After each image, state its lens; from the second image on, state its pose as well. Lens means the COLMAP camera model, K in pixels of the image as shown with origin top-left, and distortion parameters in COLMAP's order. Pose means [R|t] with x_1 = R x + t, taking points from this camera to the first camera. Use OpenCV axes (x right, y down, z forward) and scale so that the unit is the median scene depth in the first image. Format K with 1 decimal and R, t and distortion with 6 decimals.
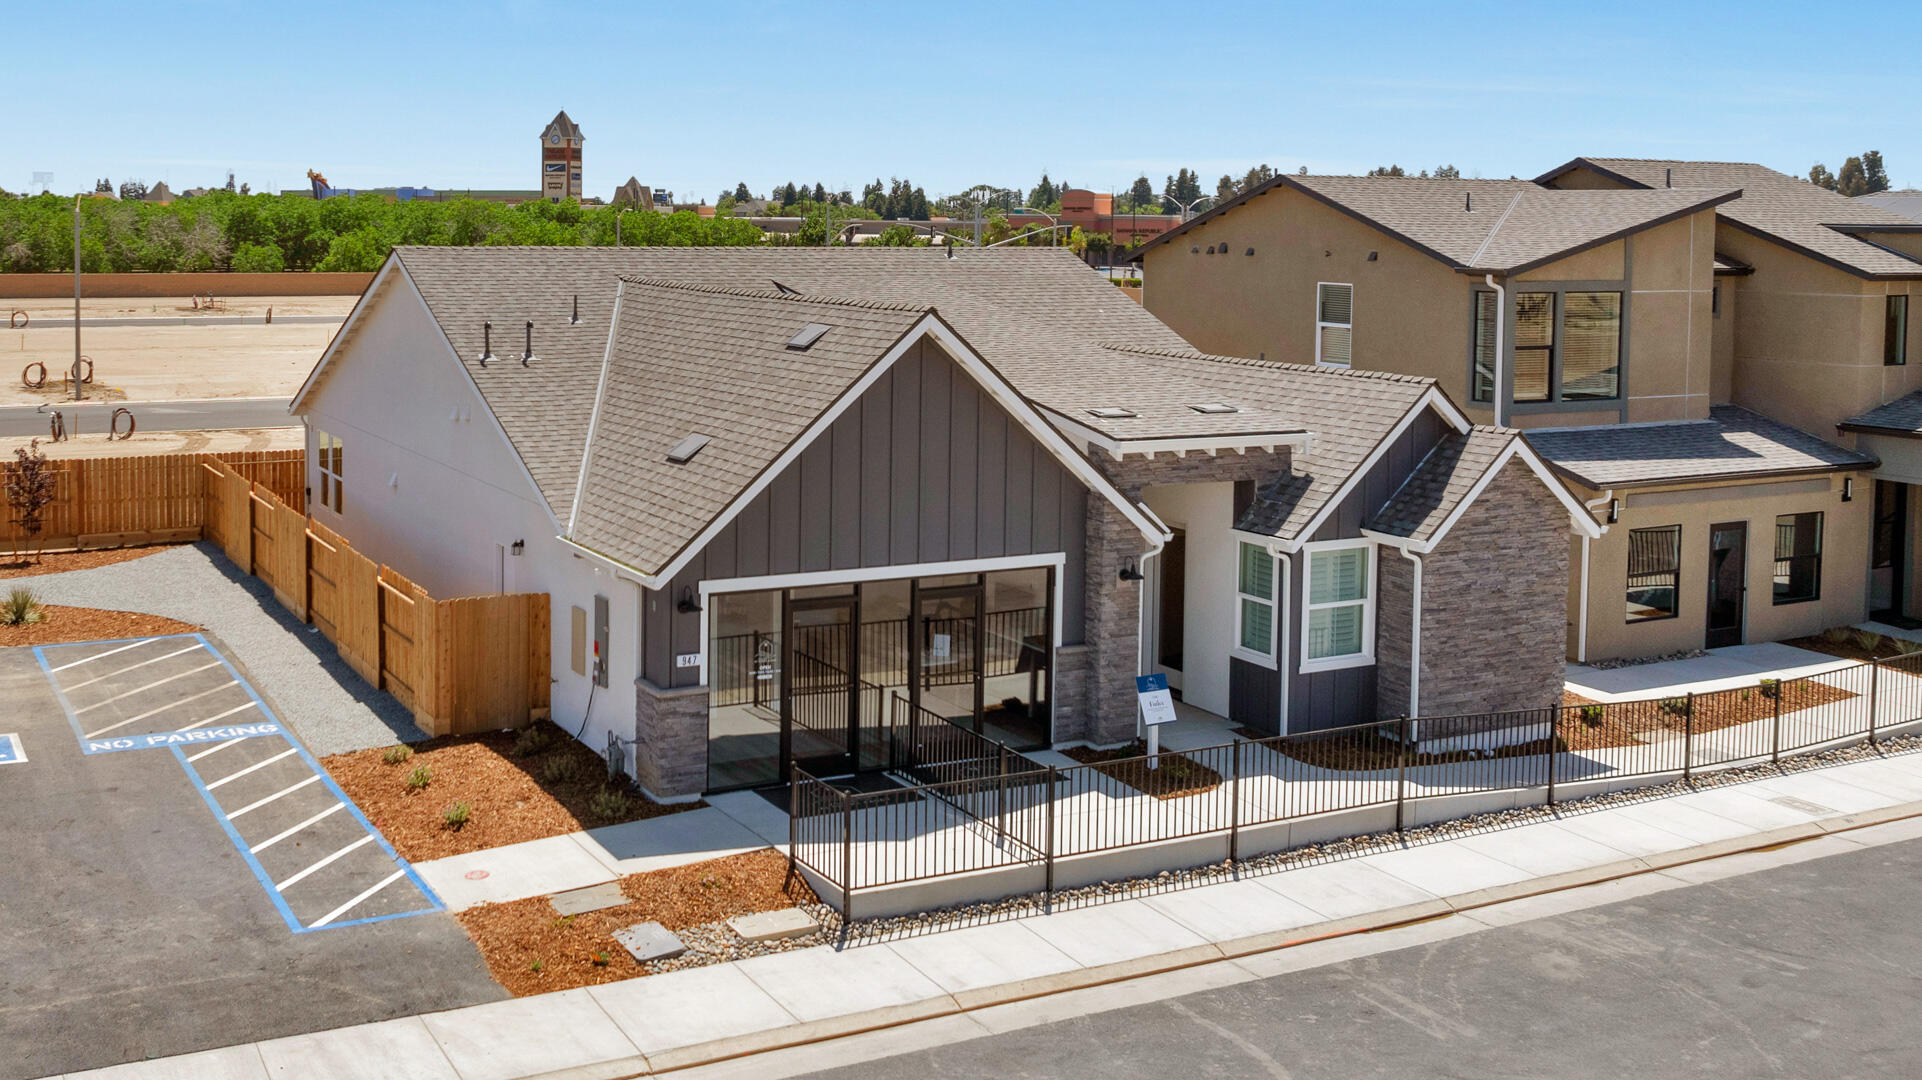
lens RADIAL K [[1944.6, 0, 961.0], [0, 1944.6, 540.0], [0, 0, 1]] dist [-0.000861, -0.013994]
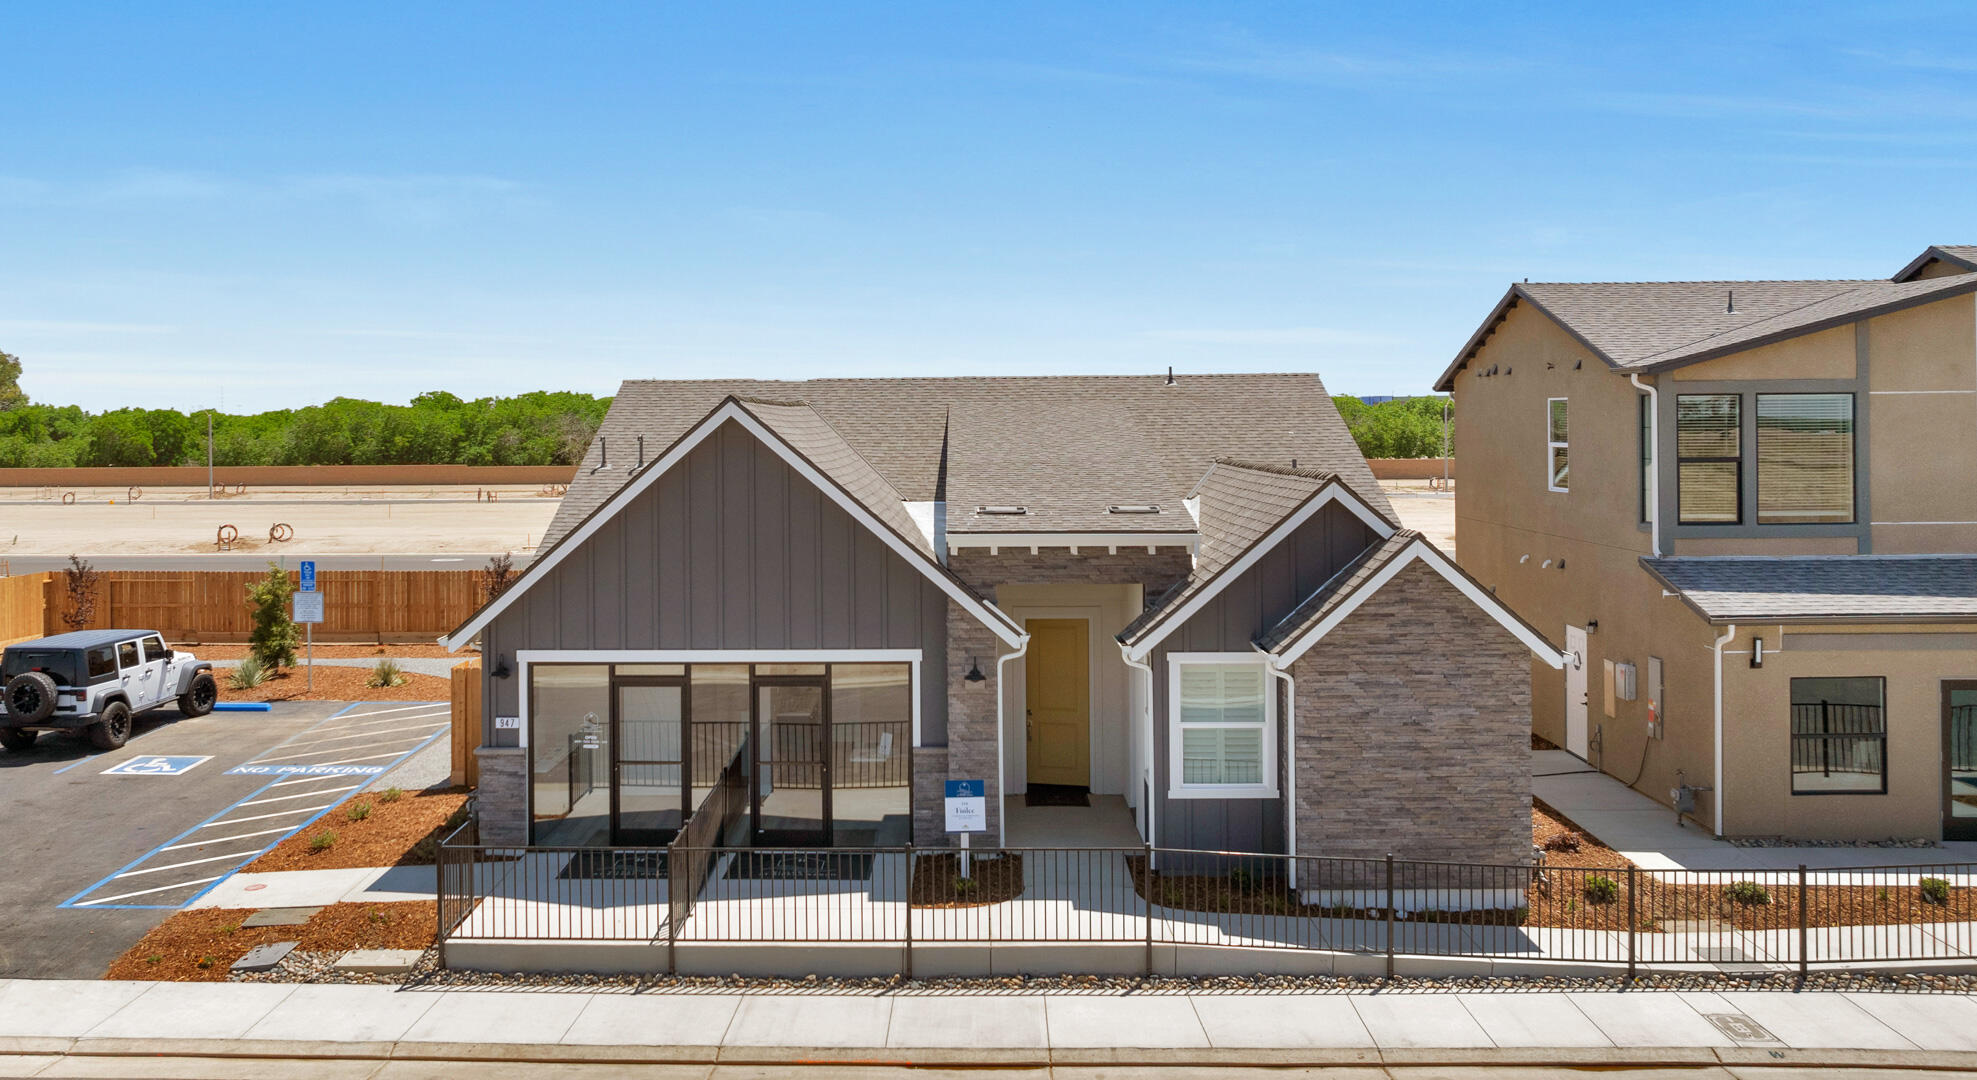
lens RADIAL K [[1728.5, 0, 892.5], [0, 1728.5, 581.2], [0, 0, 1]] dist [-0.028297, 0.019816]
pose [[0.864889, 0.026016, -0.501289, 0.468541], [-0.061042, 0.996695, -0.053591, 0.019264], [0.498238, 0.076950, 0.863619, 0.239266]]
